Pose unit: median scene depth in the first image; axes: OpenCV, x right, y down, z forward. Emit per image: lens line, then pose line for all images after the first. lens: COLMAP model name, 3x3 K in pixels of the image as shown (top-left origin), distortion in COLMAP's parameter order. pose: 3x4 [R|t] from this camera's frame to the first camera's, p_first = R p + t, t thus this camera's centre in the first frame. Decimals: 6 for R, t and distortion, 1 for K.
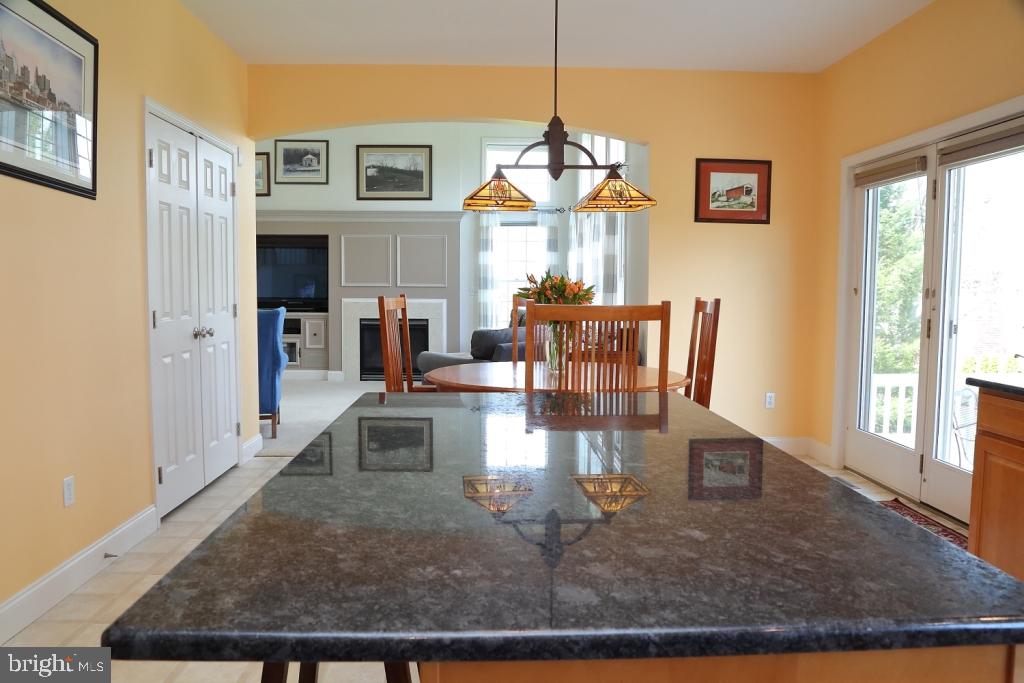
lens RADIAL K [[743.8, 0, 512.0], [0, 743.8, 341.5], [0, 0, 1]] dist [-0.113918, 0.080746]
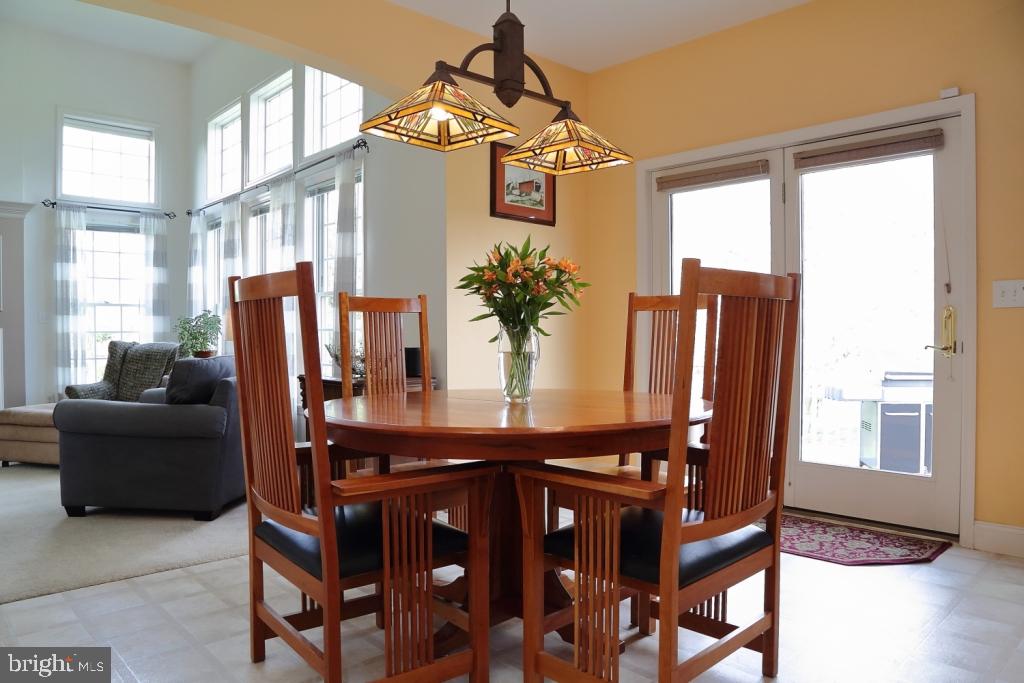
lens RADIAL K [[707.1, 0, 509.9], [0, 707.1, 345.3], [0, 0, 1]] dist [-0.117279, 0.065711]
pose [[0.754712, -0.019331, 0.655771, -0.257581], [0.055613, 0.997853, -0.034588, 0.010905], [-0.653694, 0.062574, 0.754167, 0.399805]]
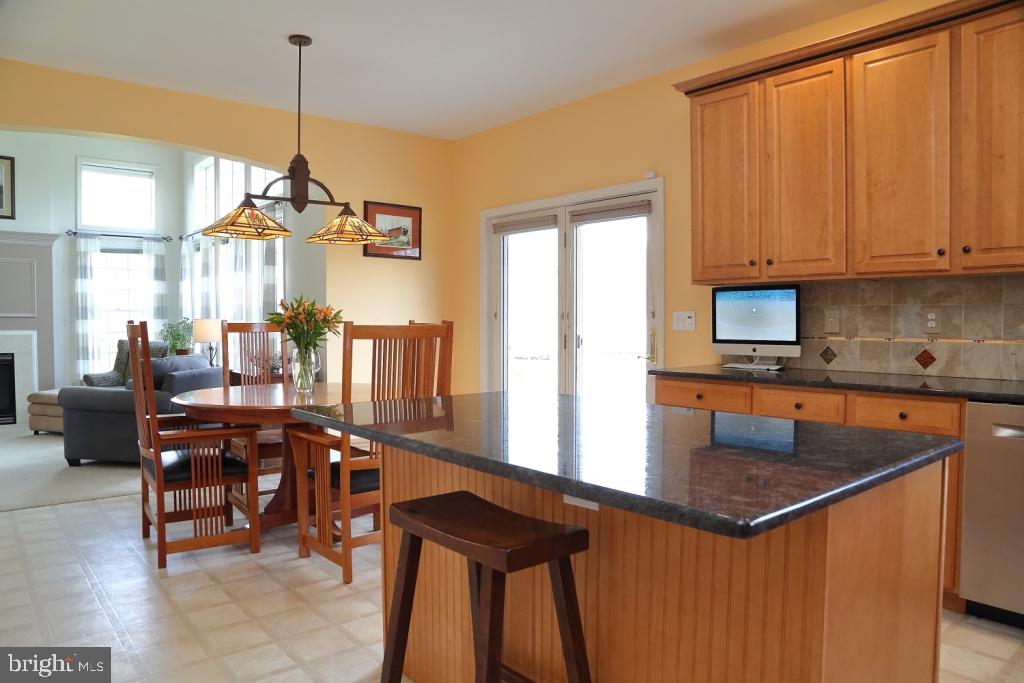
lens RADIAL K [[696.0, 0, 511.8], [0, 696.0, 346.2], [0, 0, 1]] dist [-0.114341, 0.059535]
pose [[0.790011, -0.028912, 0.612410, -0.230290], [0.049003, 0.998669, -0.016066, 0.005327], [-0.611131, 0.042702, 0.790377, 0.021010]]
